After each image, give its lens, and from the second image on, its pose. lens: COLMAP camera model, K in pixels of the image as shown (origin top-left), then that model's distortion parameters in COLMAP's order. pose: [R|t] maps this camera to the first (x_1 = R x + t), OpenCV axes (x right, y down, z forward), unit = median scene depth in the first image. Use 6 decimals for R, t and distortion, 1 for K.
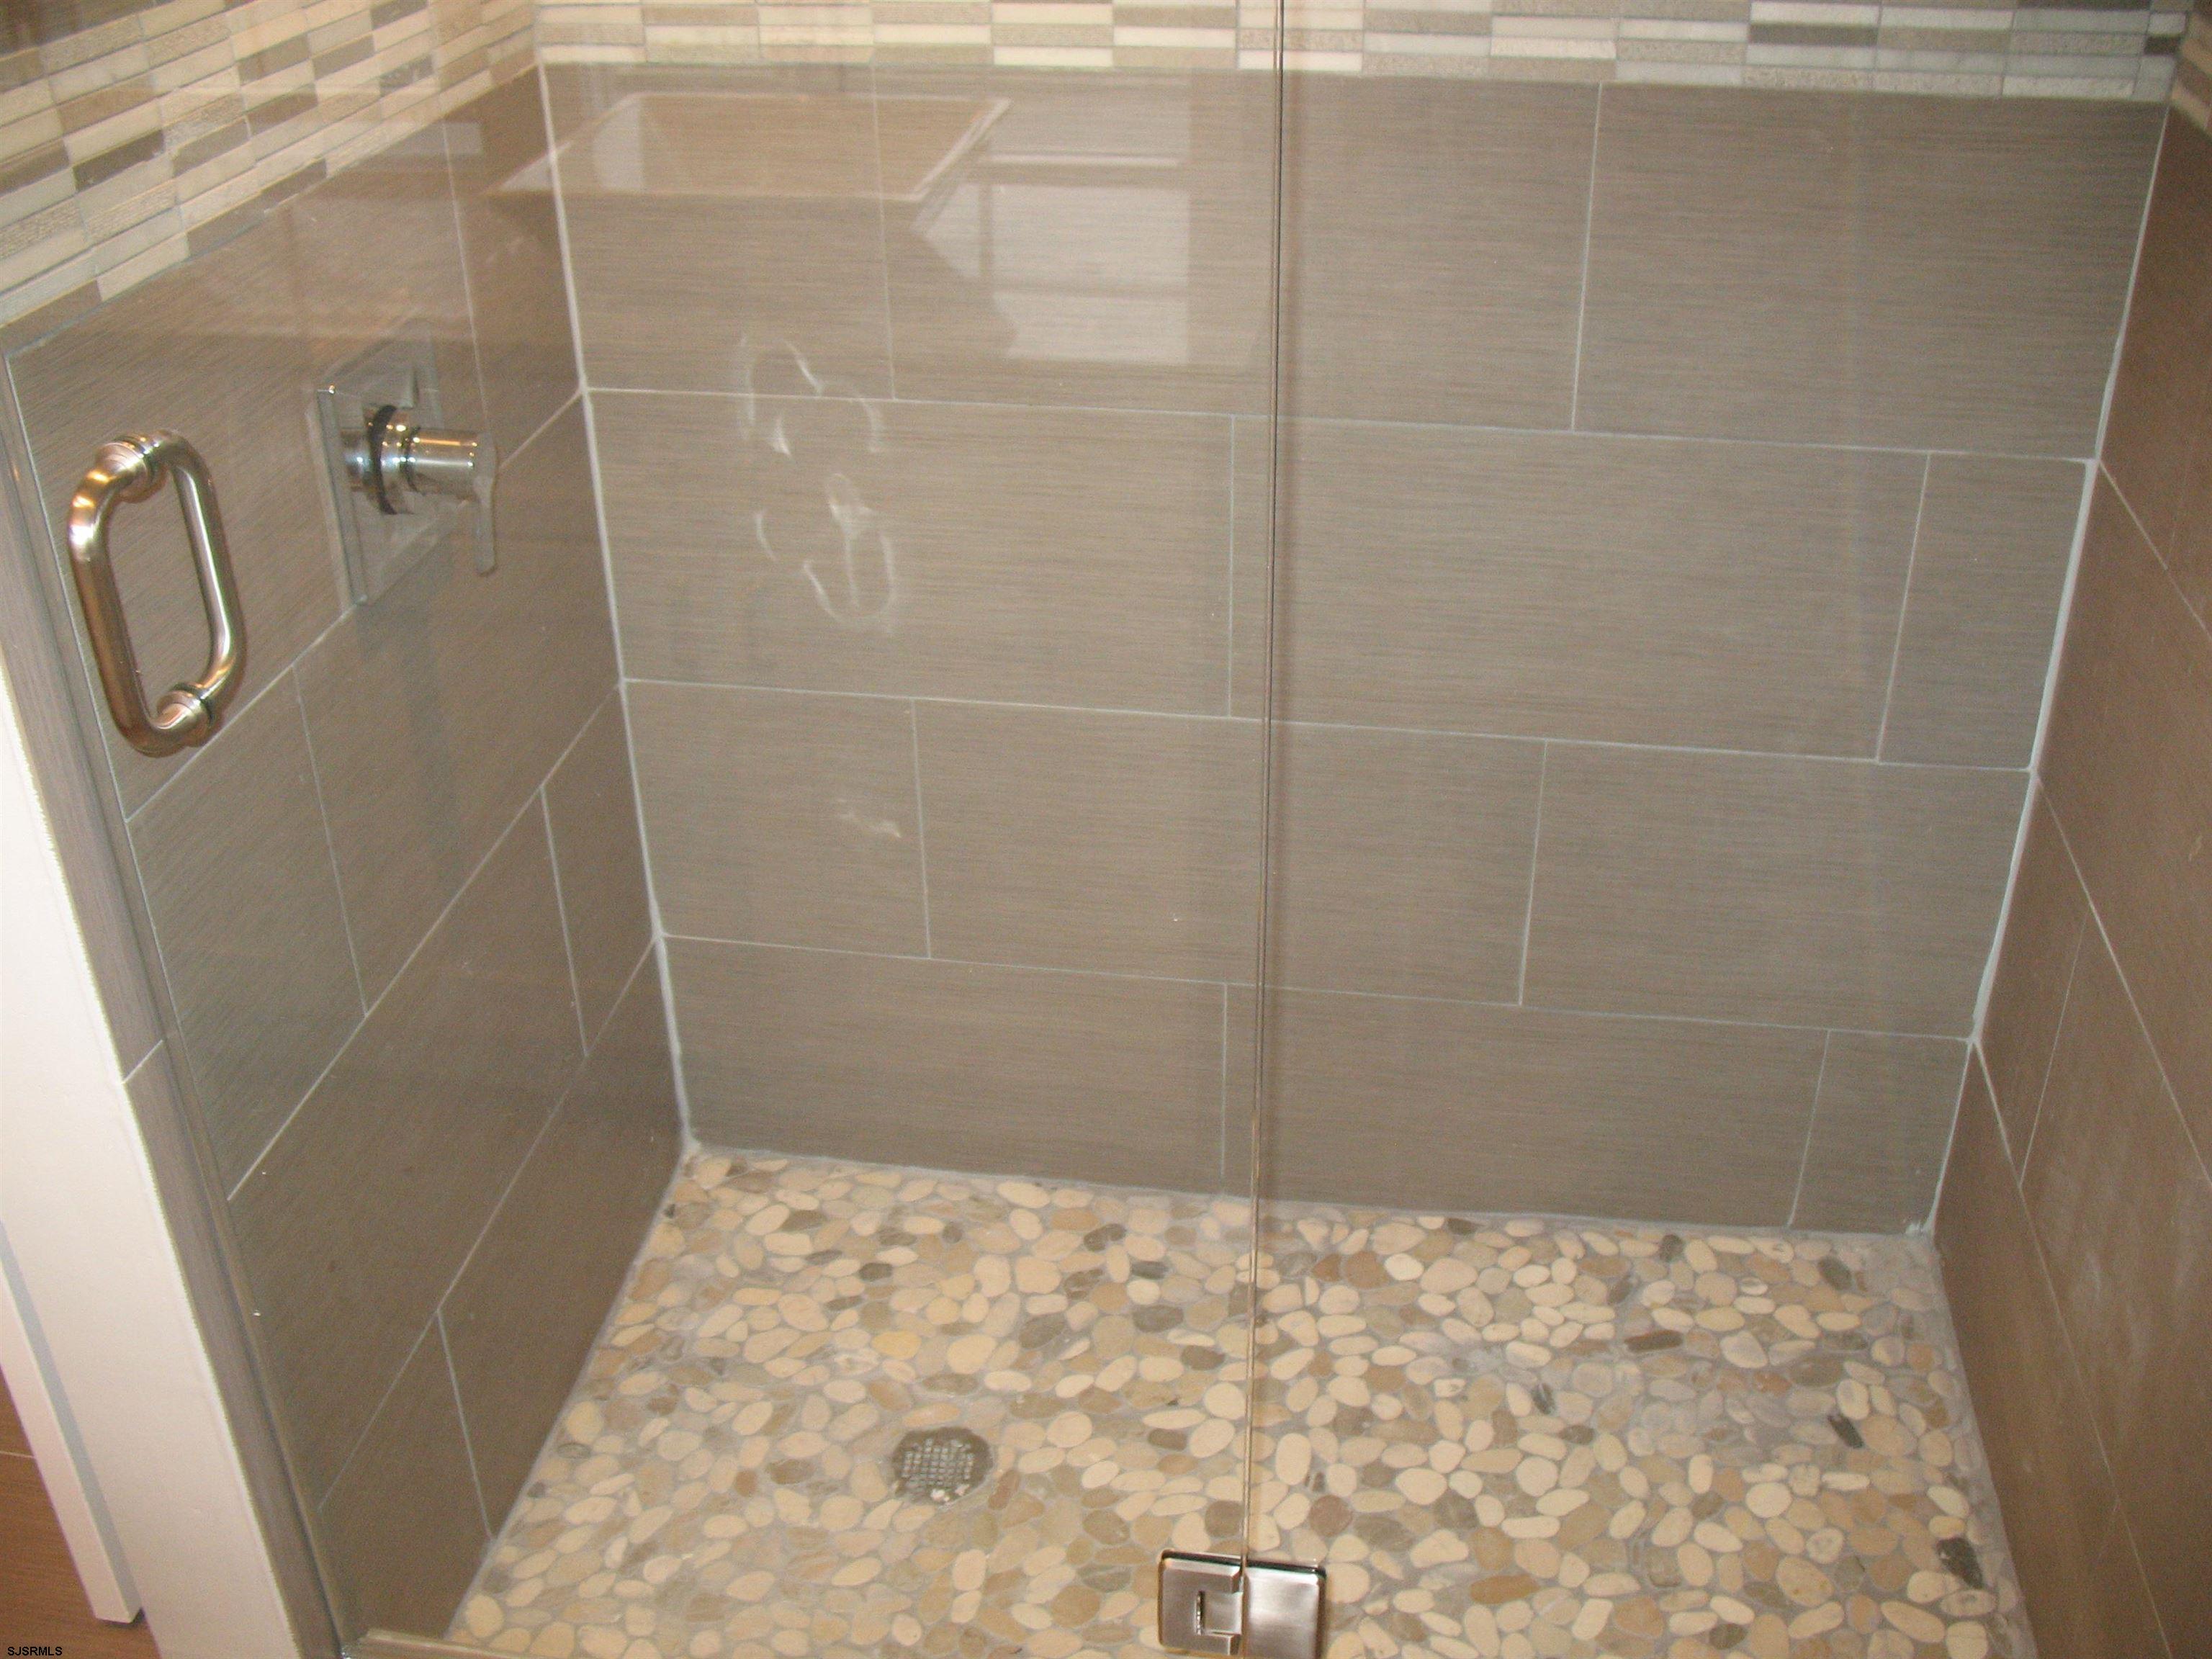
lens RADIAL K [[2269.3, 0, 1099.7], [0, 2269.3, 838.5], [0, 0, 1]] dist [-0.188474, 0.213563]
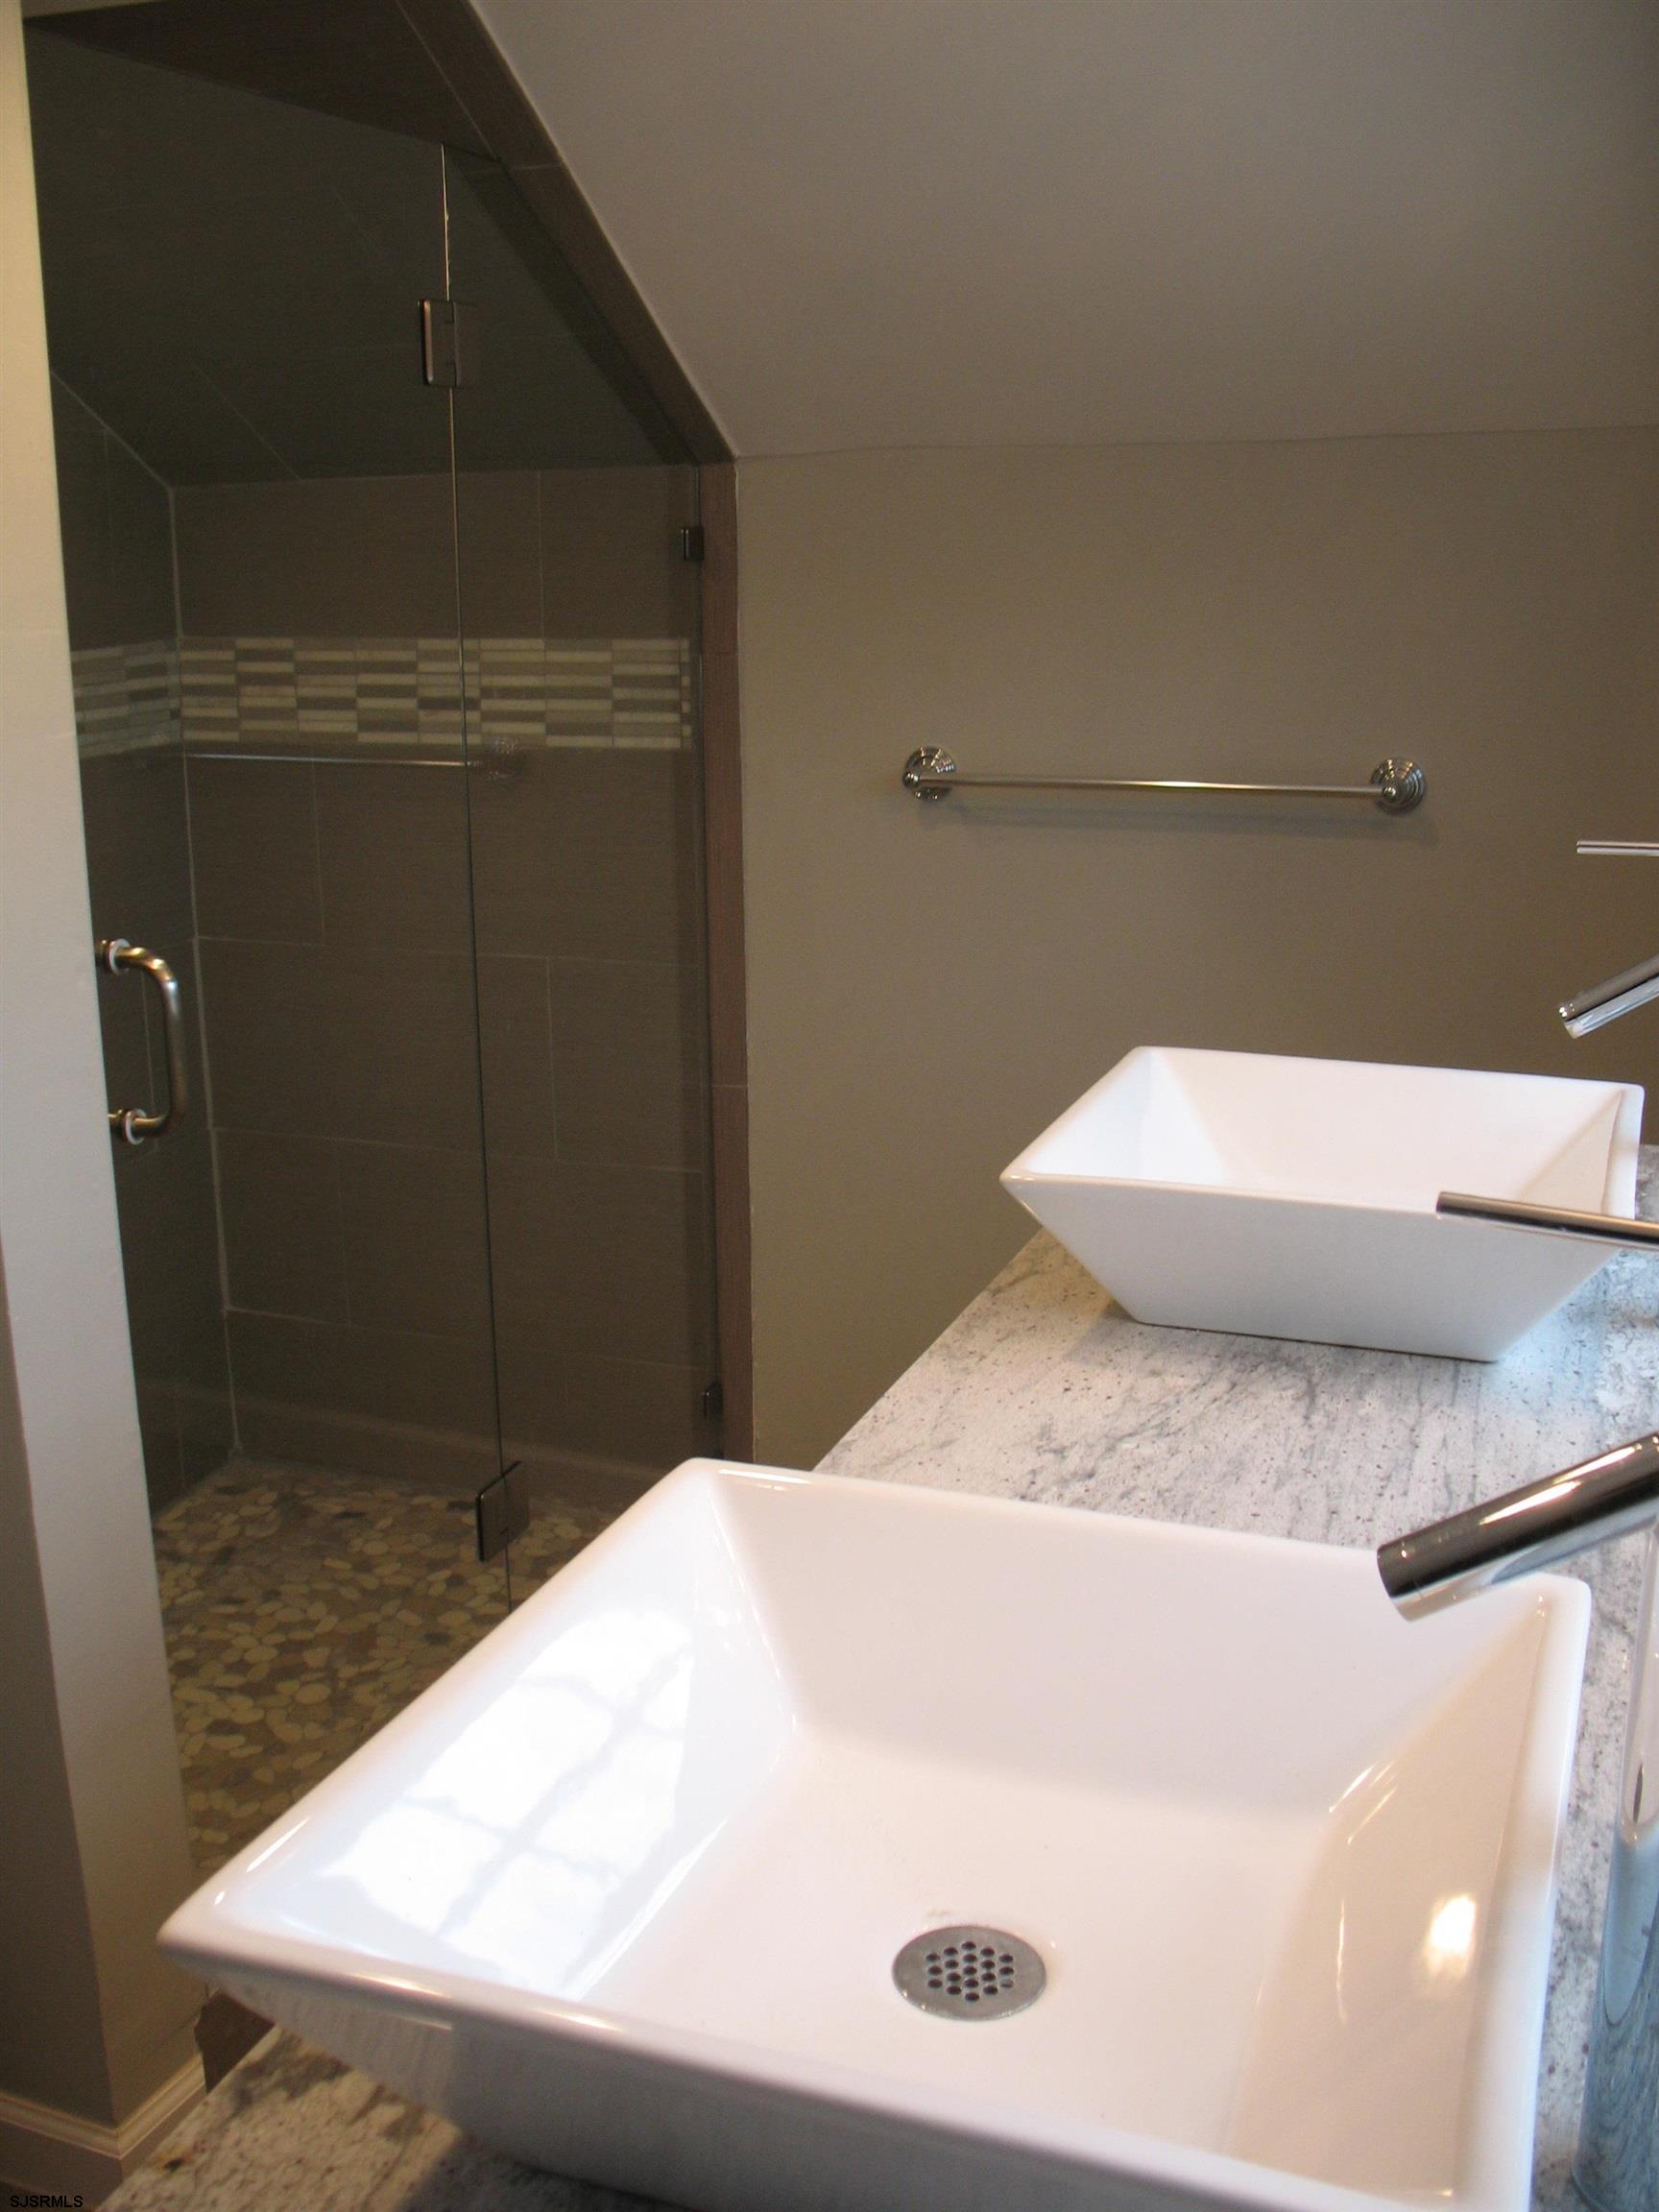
lens RADIAL K [[2269.3, 0, 829.5], [0, 2269.3, 1106.0], [0, 0, 1]] dist [-0.188474, 0.213563]
pose [[0.203118, -0.250793, 0.946491, -1.100989], [0.497844, 0.858823, 0.120725, -0.014908], [-0.843146, 0.446683, 0.299298, 0.071225]]
